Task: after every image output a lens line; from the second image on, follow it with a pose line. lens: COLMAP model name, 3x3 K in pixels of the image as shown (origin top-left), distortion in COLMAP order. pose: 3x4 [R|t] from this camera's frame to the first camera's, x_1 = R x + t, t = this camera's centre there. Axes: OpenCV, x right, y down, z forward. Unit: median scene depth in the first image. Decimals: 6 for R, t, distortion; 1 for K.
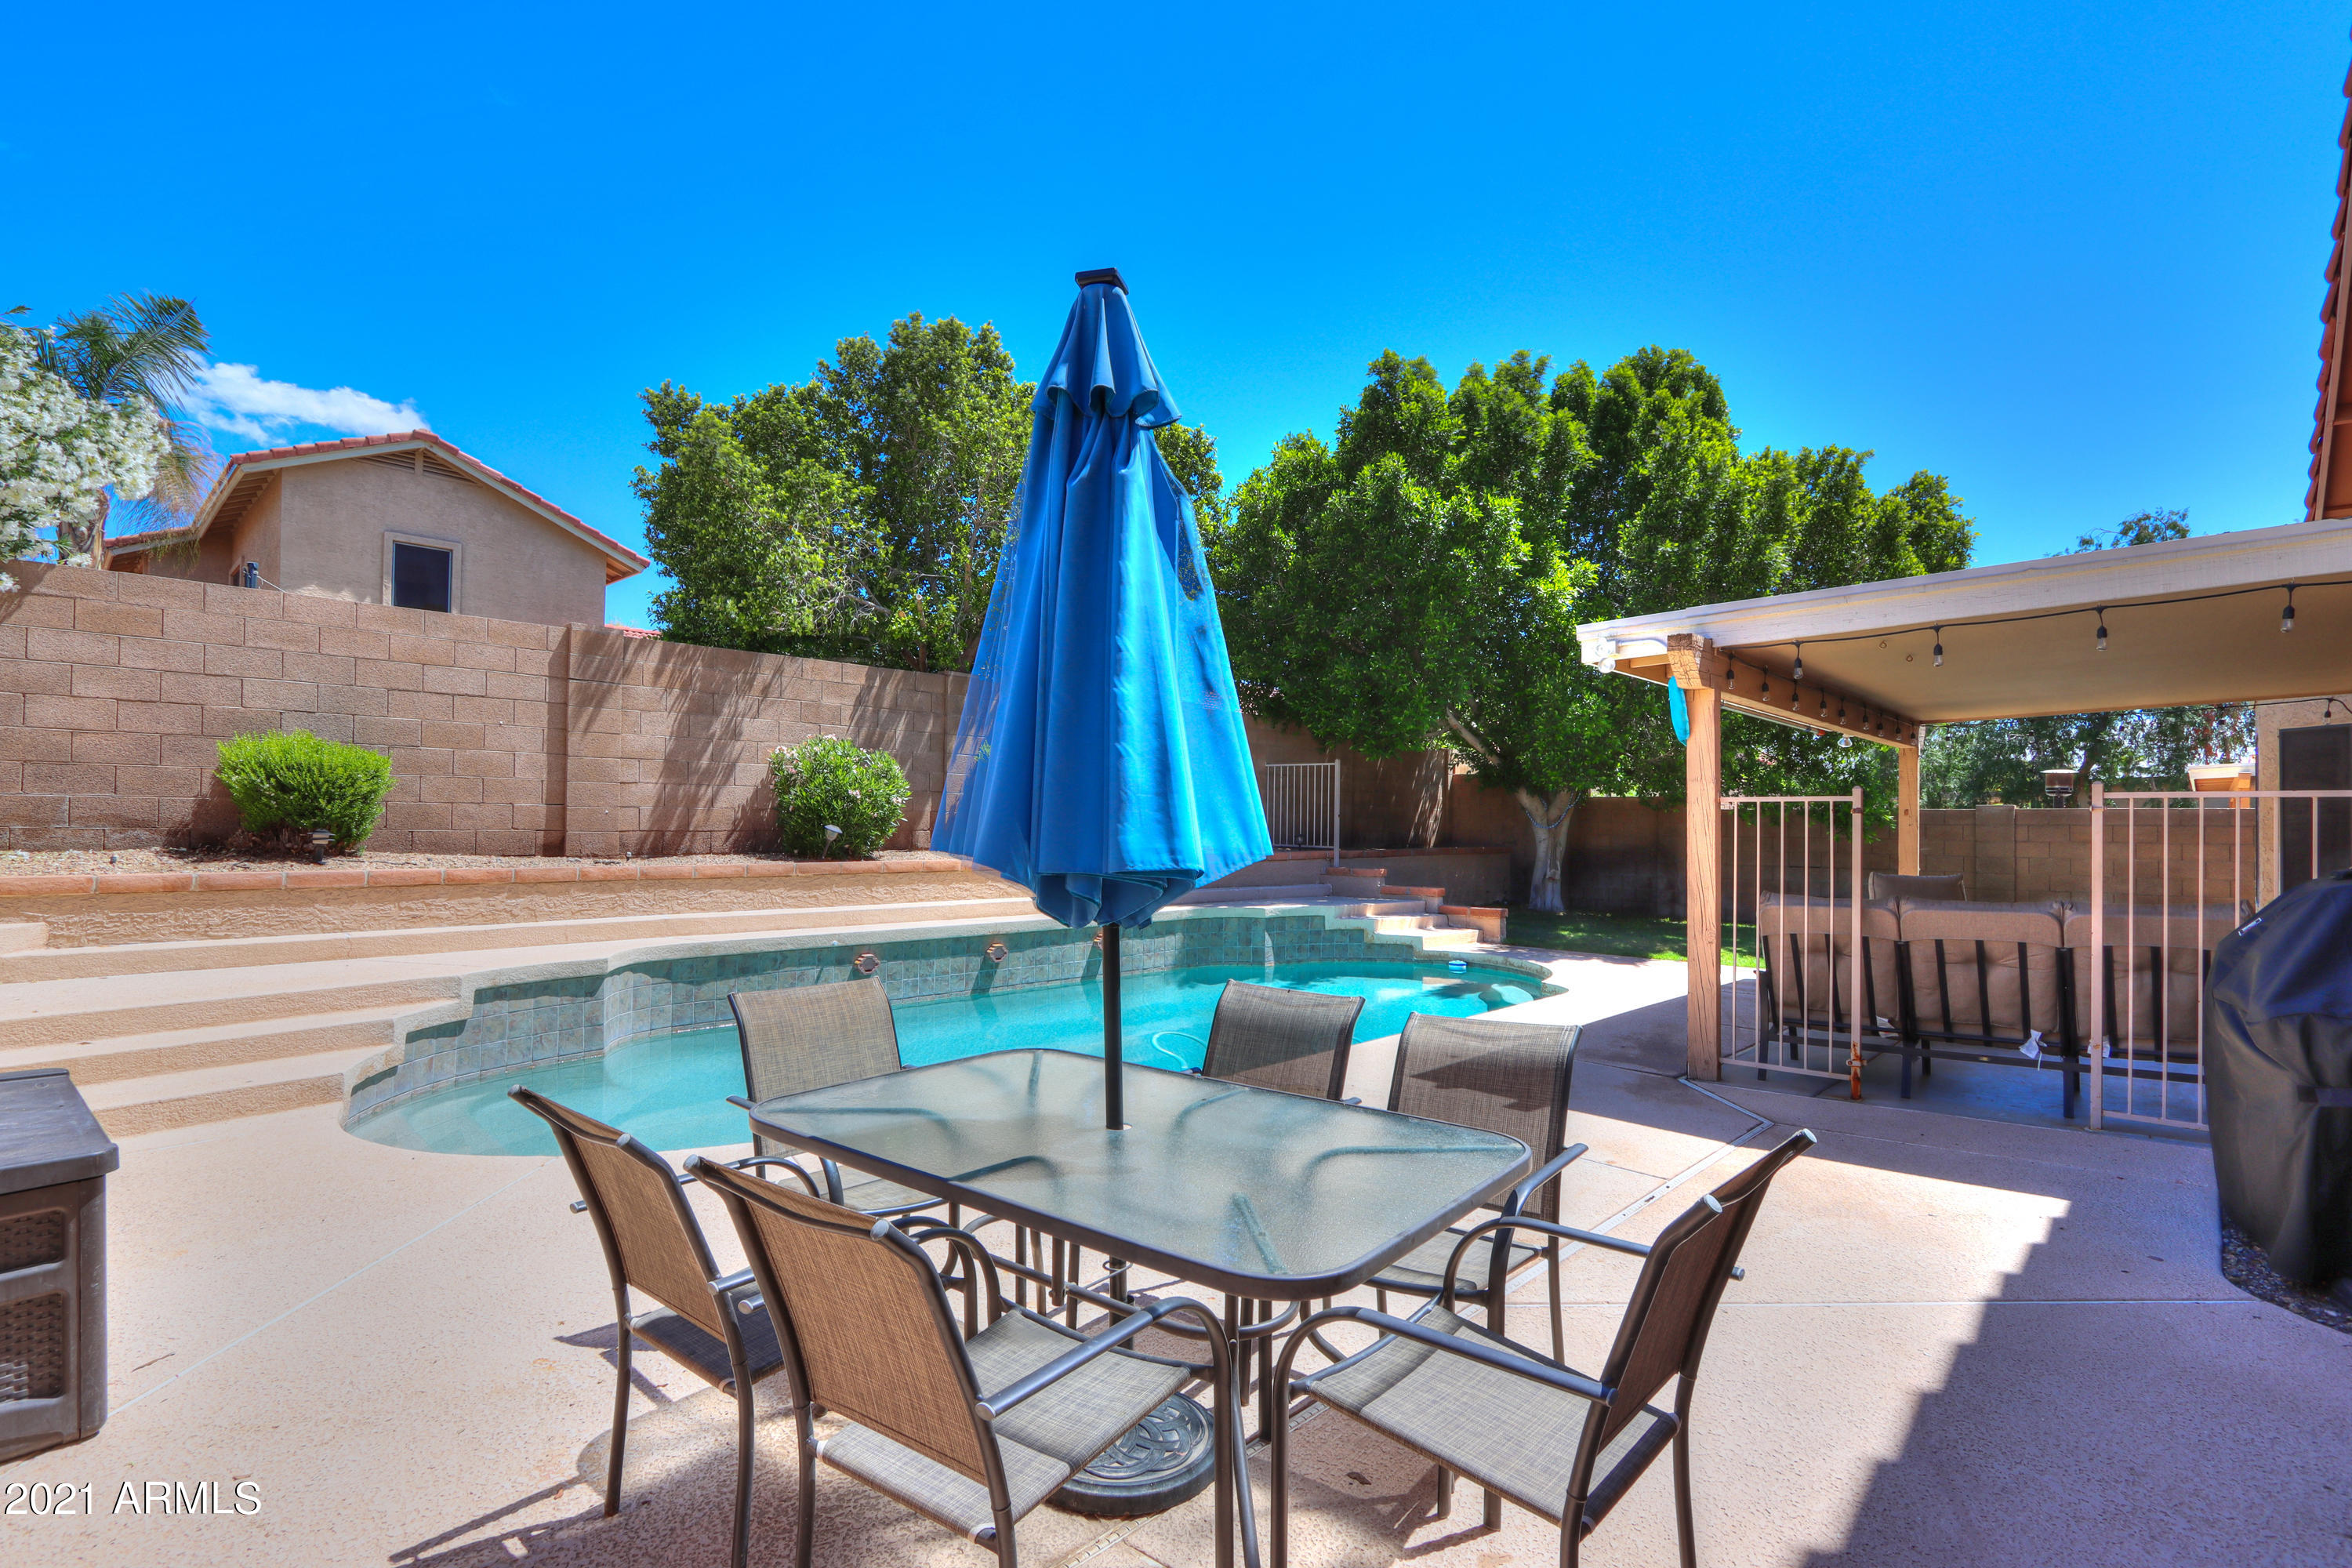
lens RADIAL K [[1109.0, 0, 1169.4], [0, 1109.0, 803.3], [0, 0, 1]] dist [-0.002764, -0.000204]
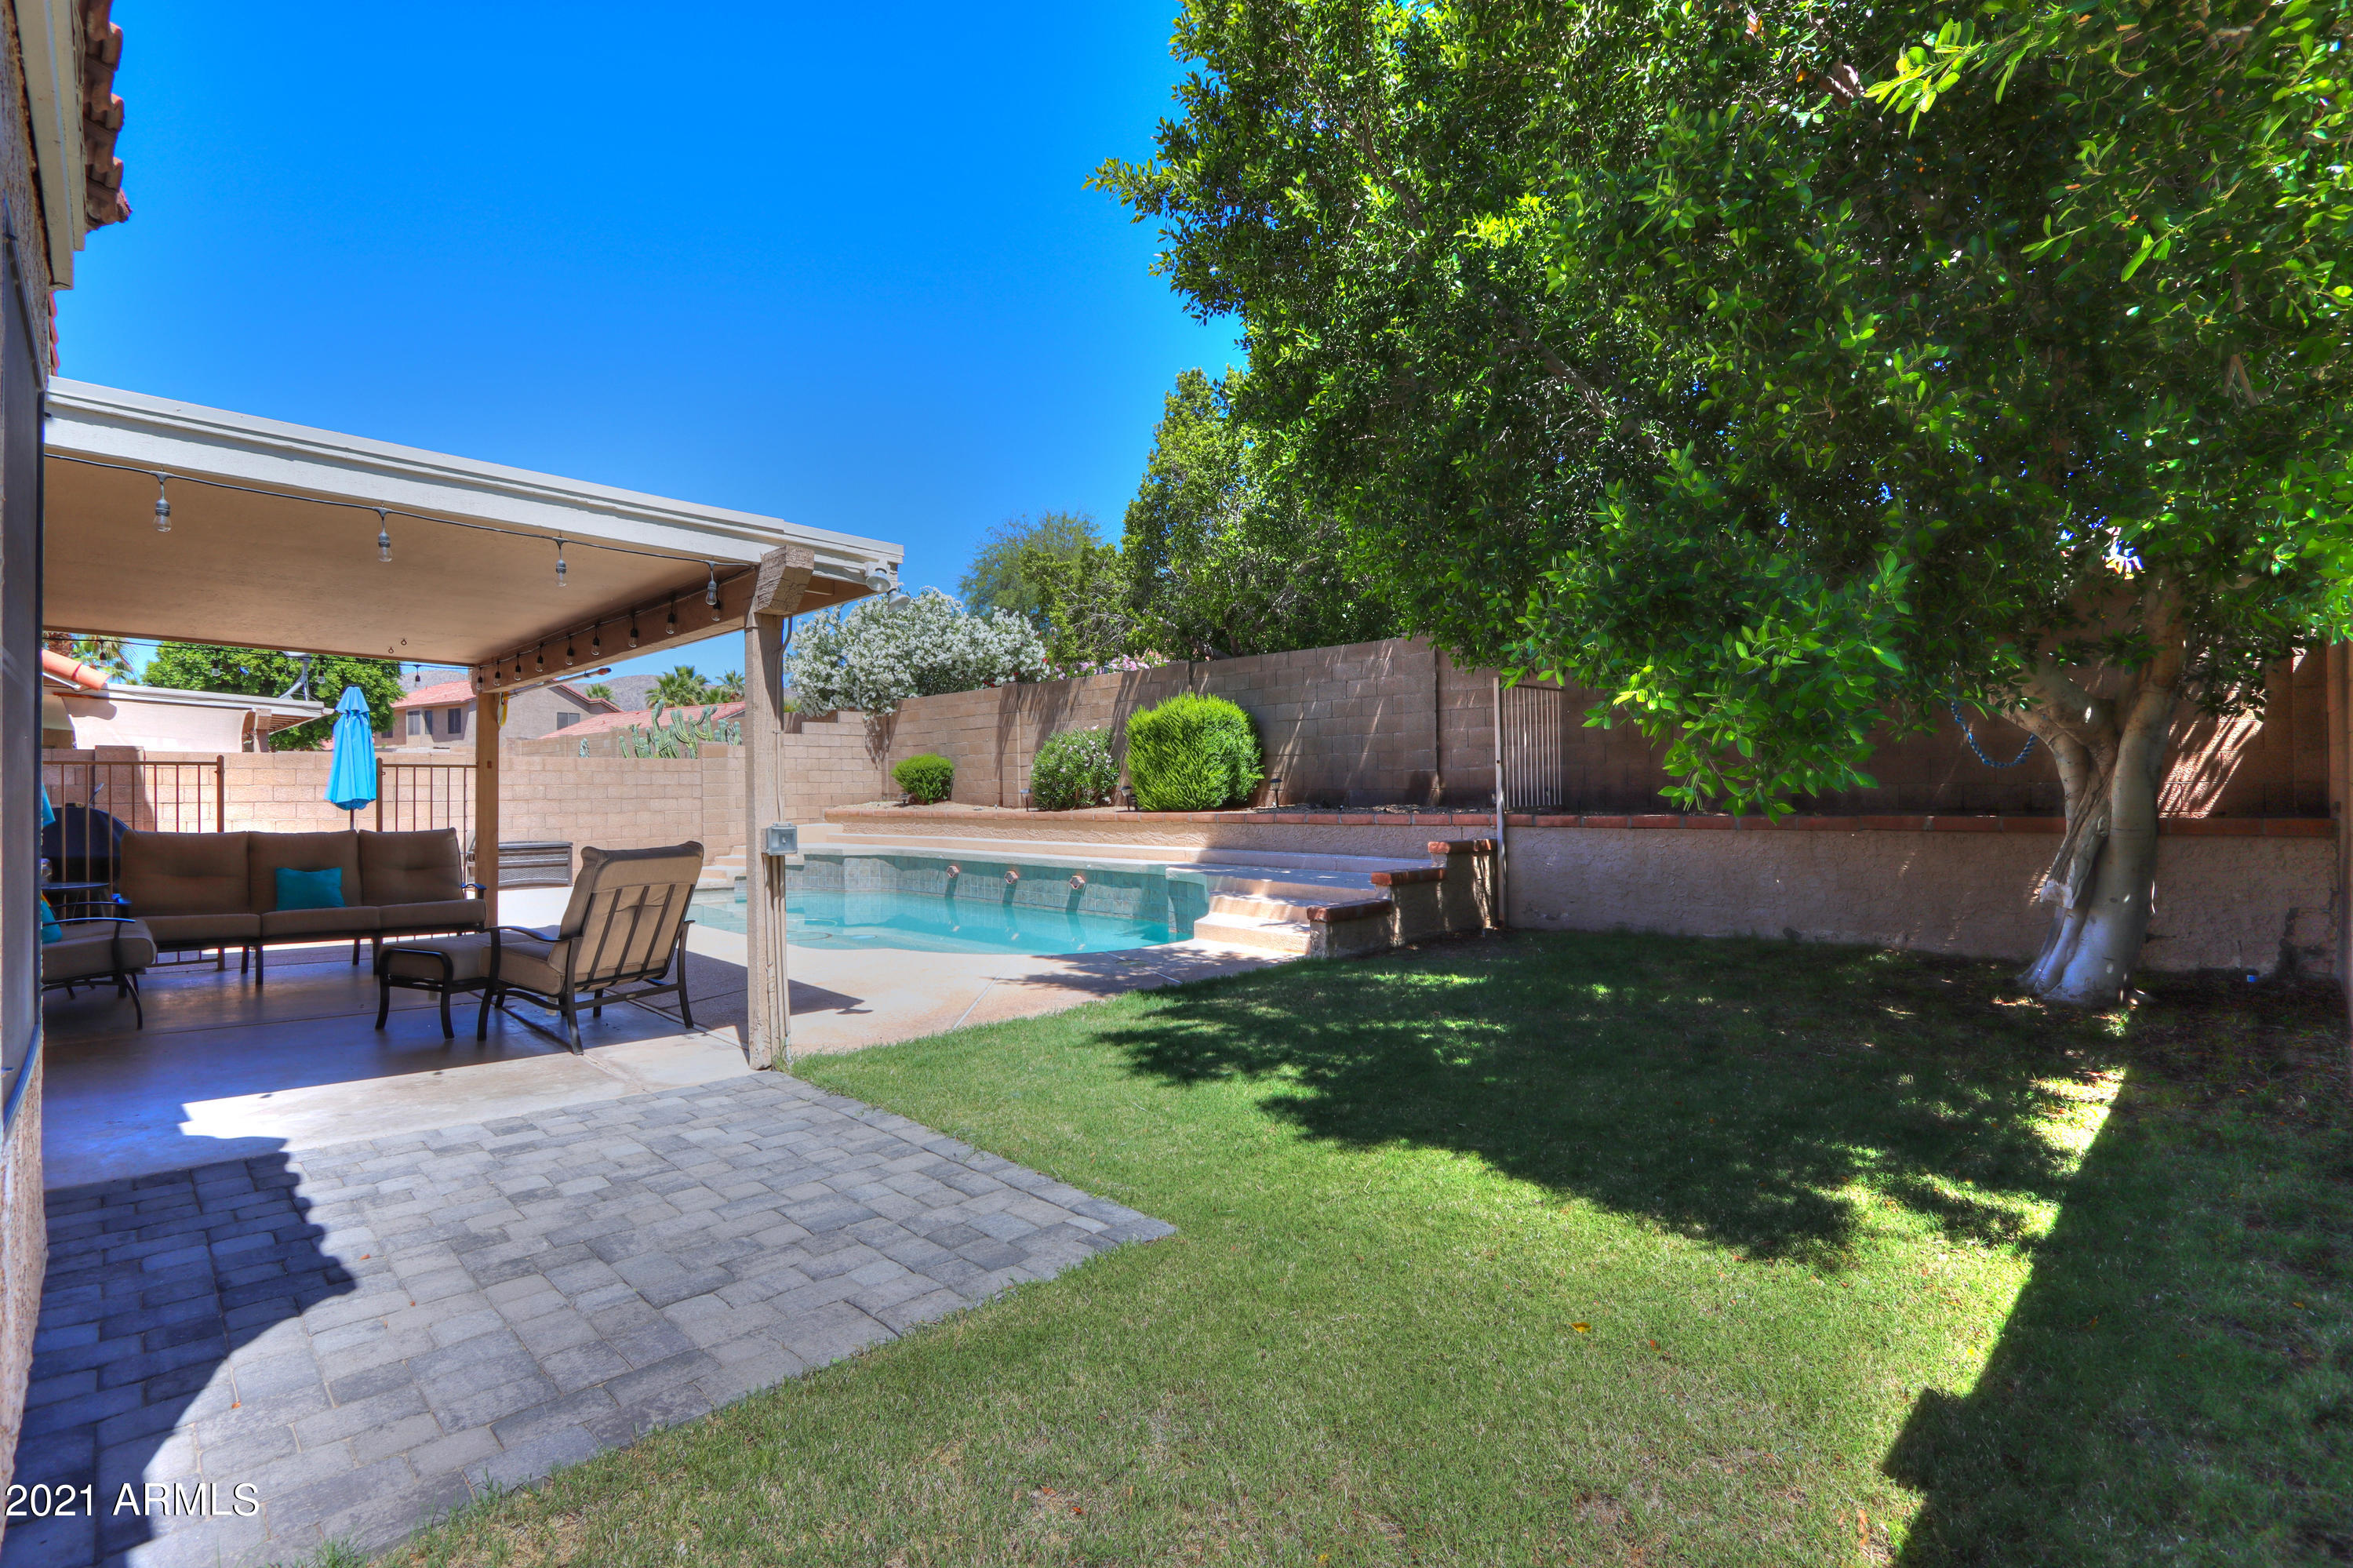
lens RADIAL K [[1084.8, 0, 1189.3], [0, 1084.8, 784.7], [0, 0, 1]] dist [-0.014889, 0.000733]
pose [[-0.029952, -0.016099, -0.999422, 1.256461], [0.029570, 0.999418, -0.016985, 0.048400], [0.999114, -0.030062, -0.029458, 1.308721]]
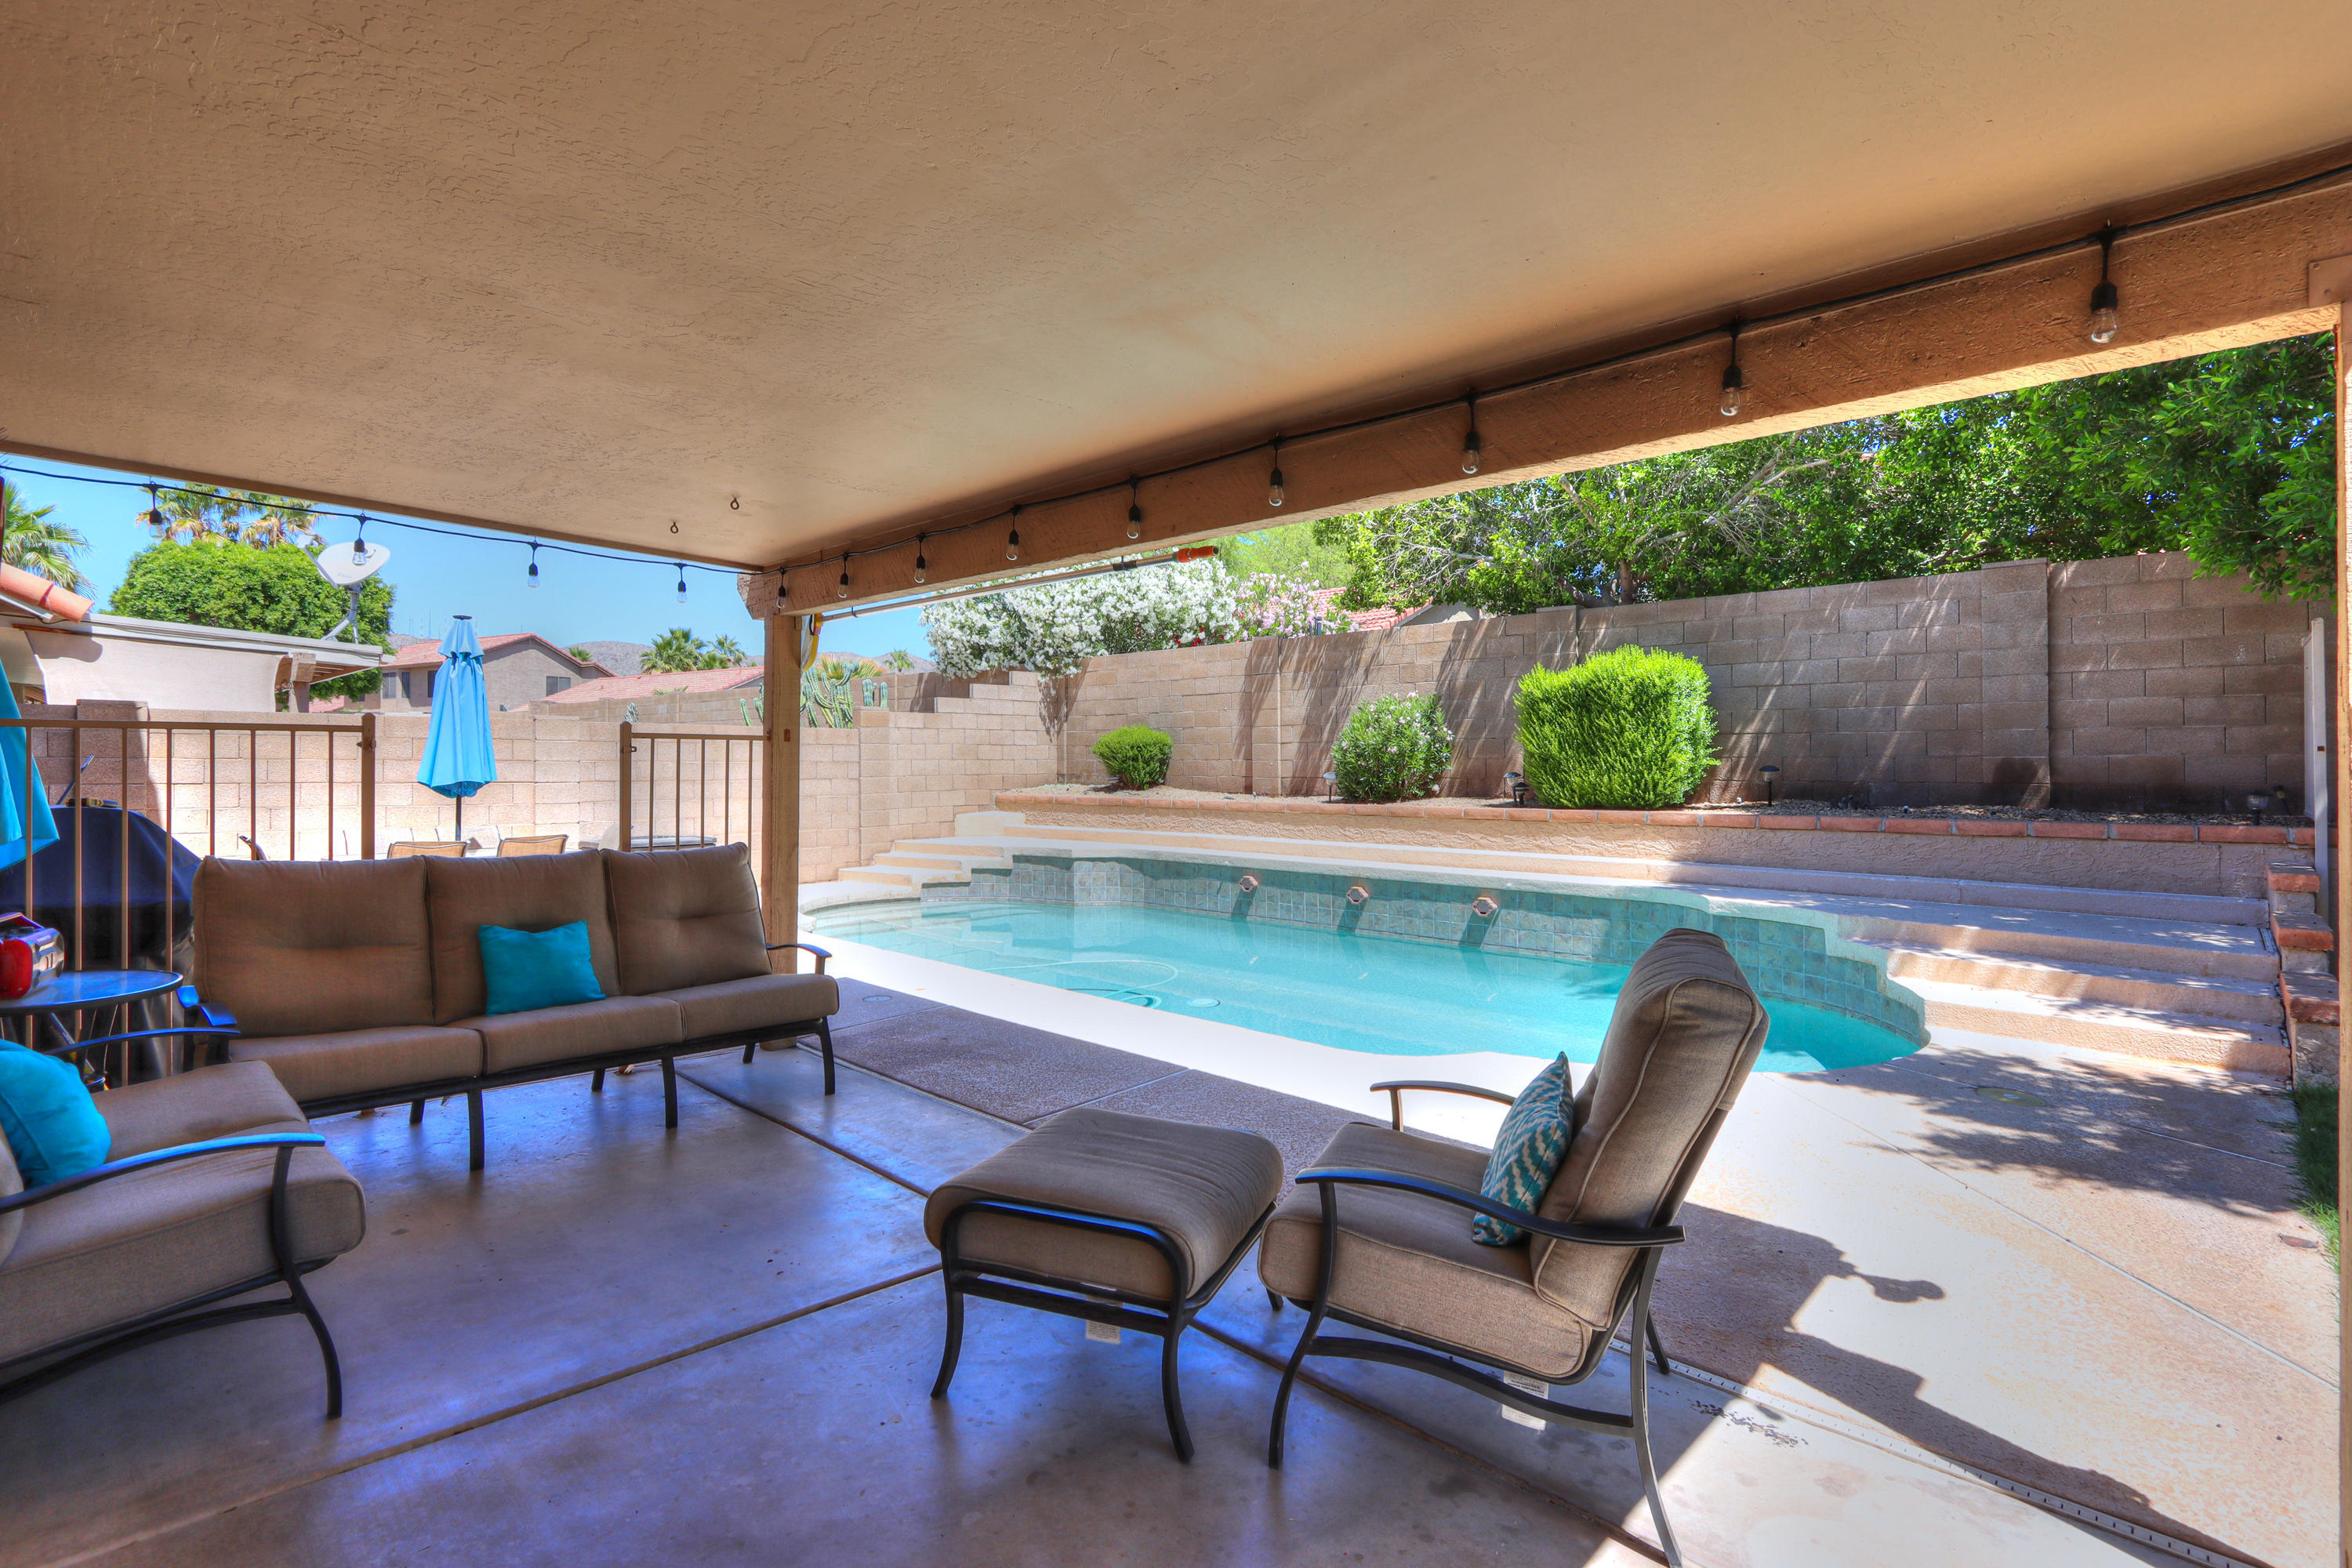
lens RADIAL K [[1097.9, 0, 1199.5], [0, 1097.9, 771.3], [0, 0, 1]] dist [-0.019814, -0.000241]
pose [[0.002117, -0.006066, -0.999979, 0.897067], [0.019579, 0.999790, -0.006023, 0.022715], [0.999806, -0.019566, 0.002235, 0.877638]]
